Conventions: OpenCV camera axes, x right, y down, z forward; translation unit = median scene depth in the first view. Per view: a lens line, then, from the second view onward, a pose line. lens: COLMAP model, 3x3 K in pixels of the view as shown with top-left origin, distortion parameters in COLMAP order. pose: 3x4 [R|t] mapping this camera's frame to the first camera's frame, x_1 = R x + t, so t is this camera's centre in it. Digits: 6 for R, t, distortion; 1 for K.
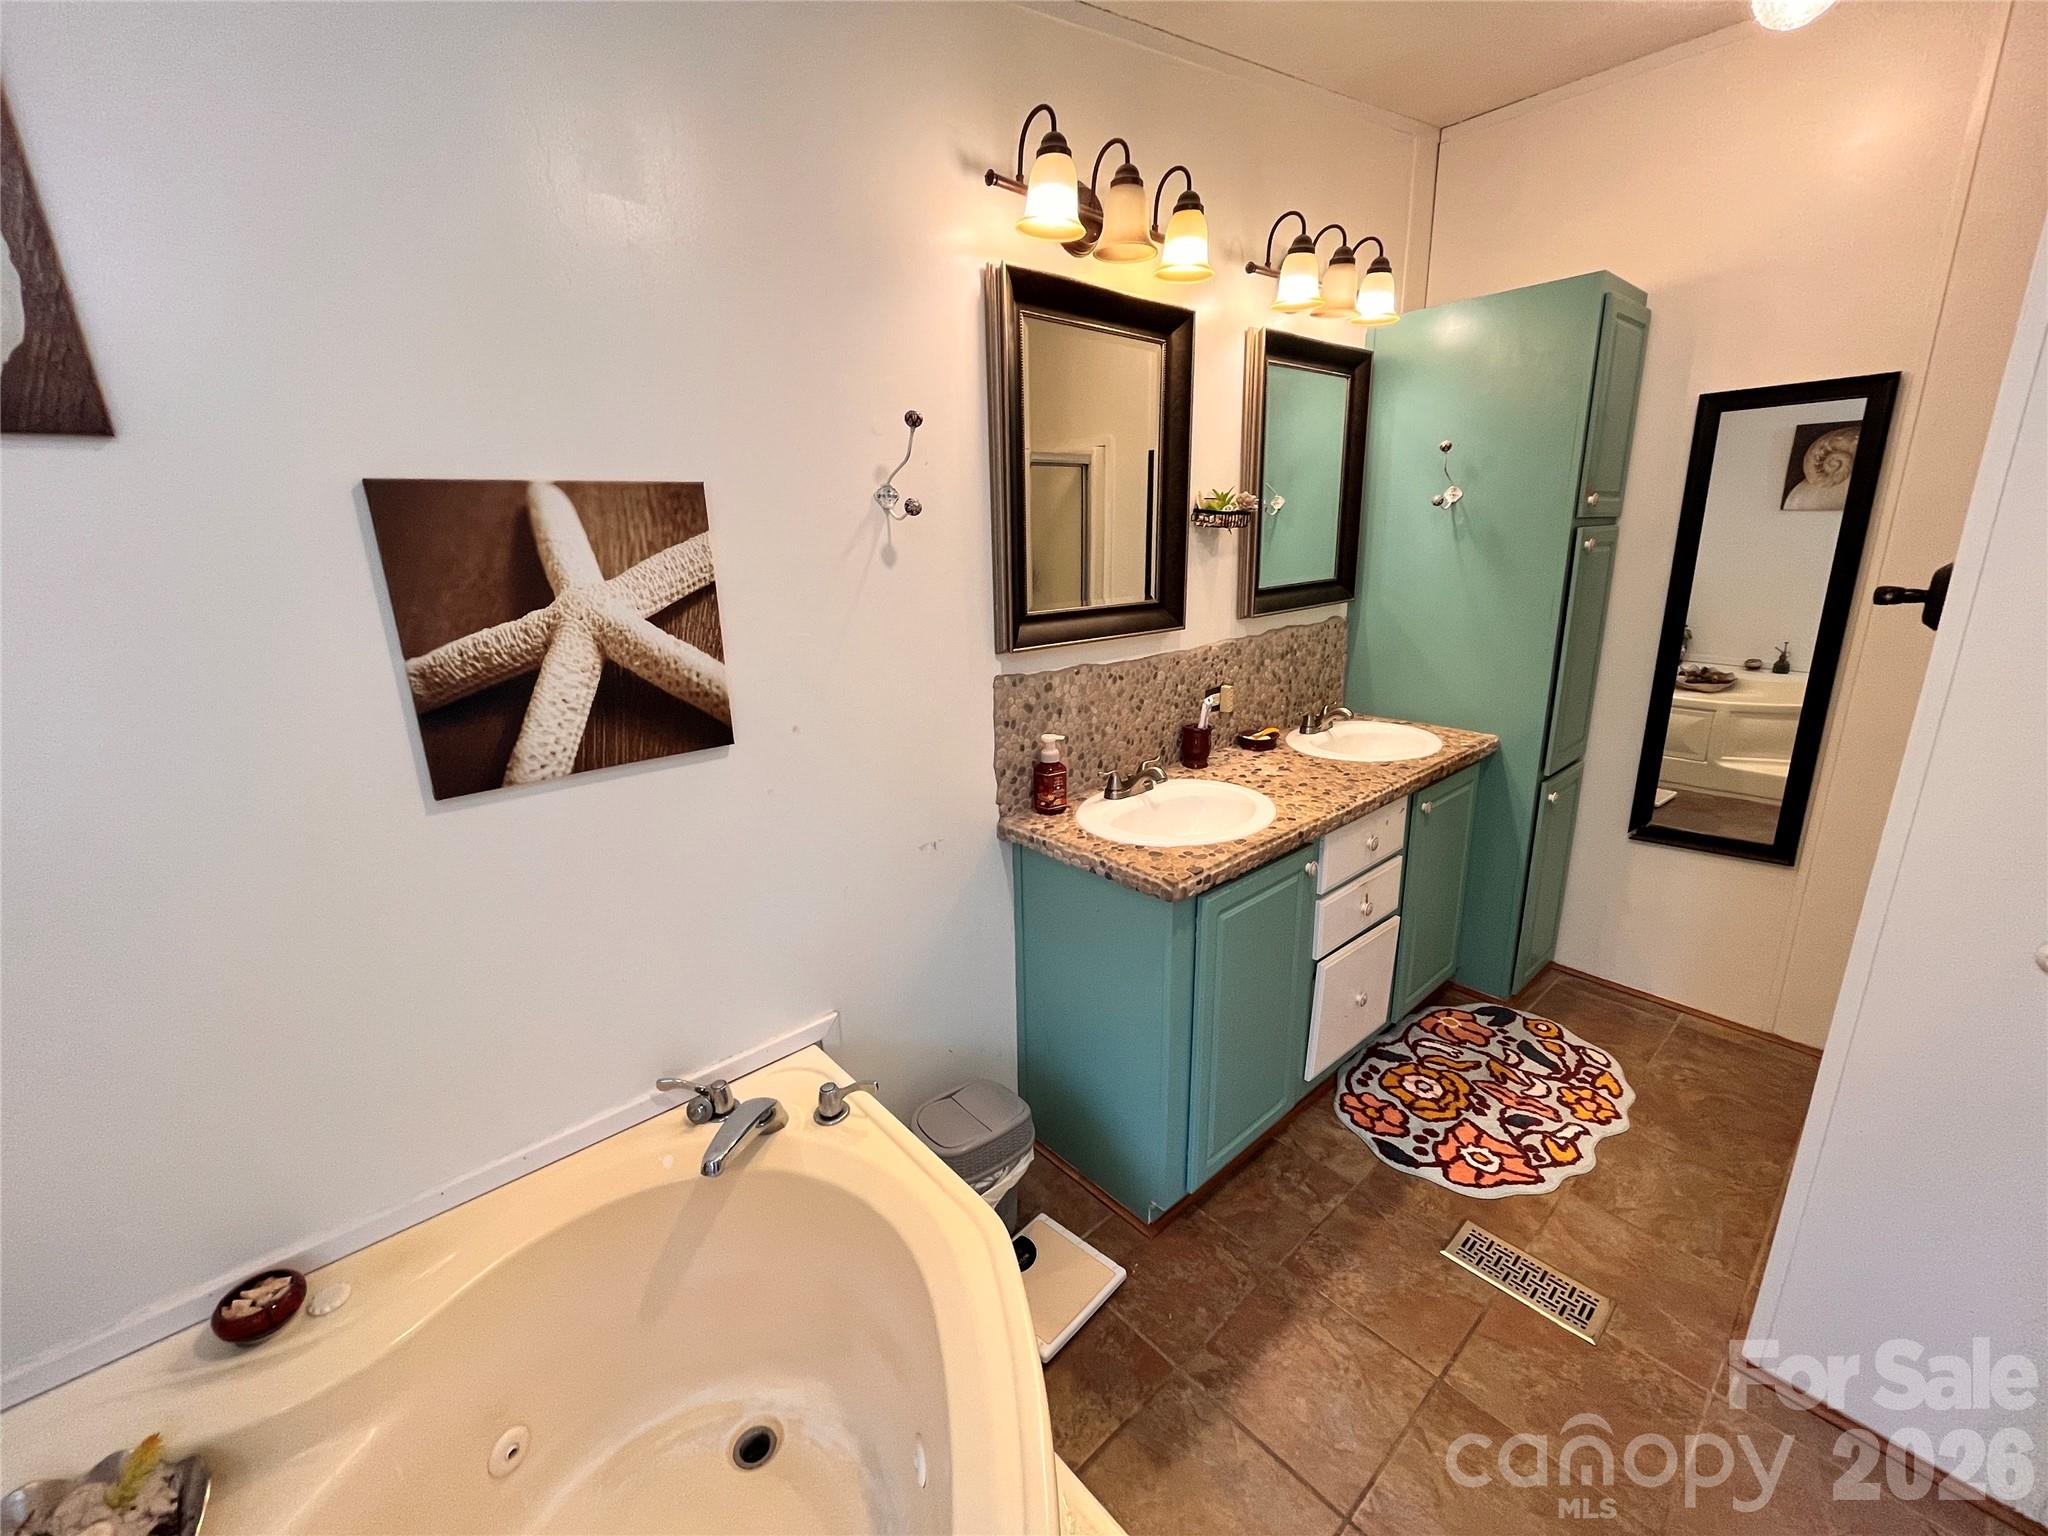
lens RADIAL K [[831.6, 0, 1032.4], [0, 831.6, 761.2], [0, 0, 1]] dist [-0.002011, -0.000404]
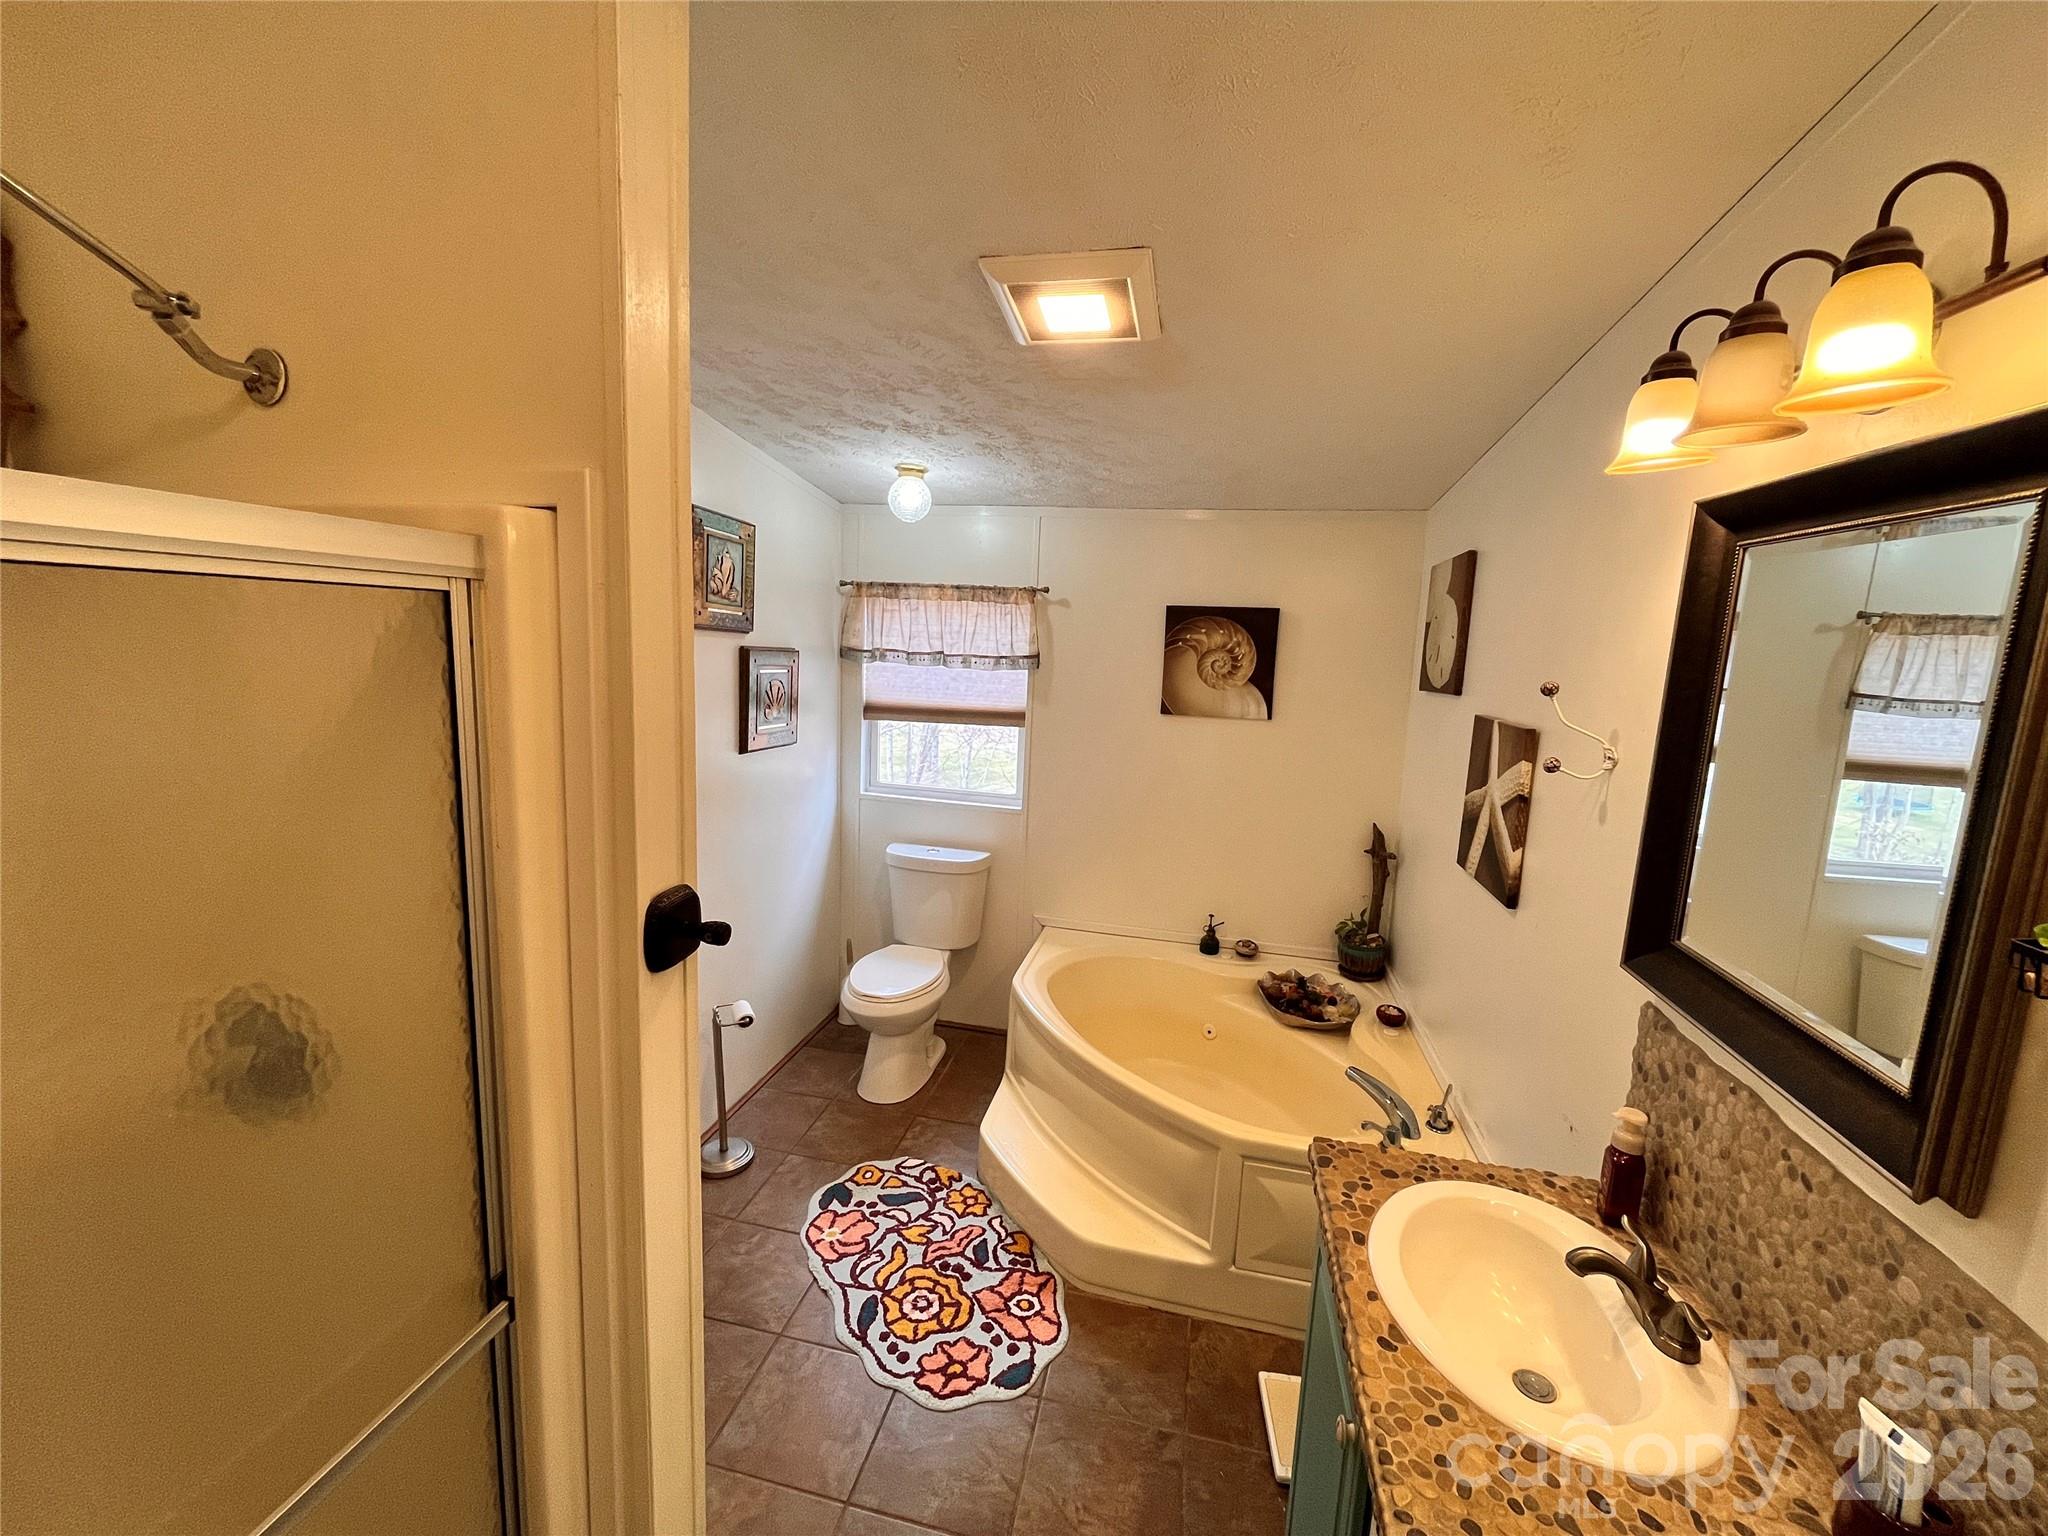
lens RADIAL K [[831.6, 0, 1023.7], [0, 831.6, 760.5], [0, 0, 1]] dist [-0.002011, -0.000404]
pose [[-0.814199, 0.073645, -0.575897, 0.776642], [-0.180030, 0.911005, 0.371024, -0.443741], [0.551969, 0.405766, -0.728481, 1.059618]]
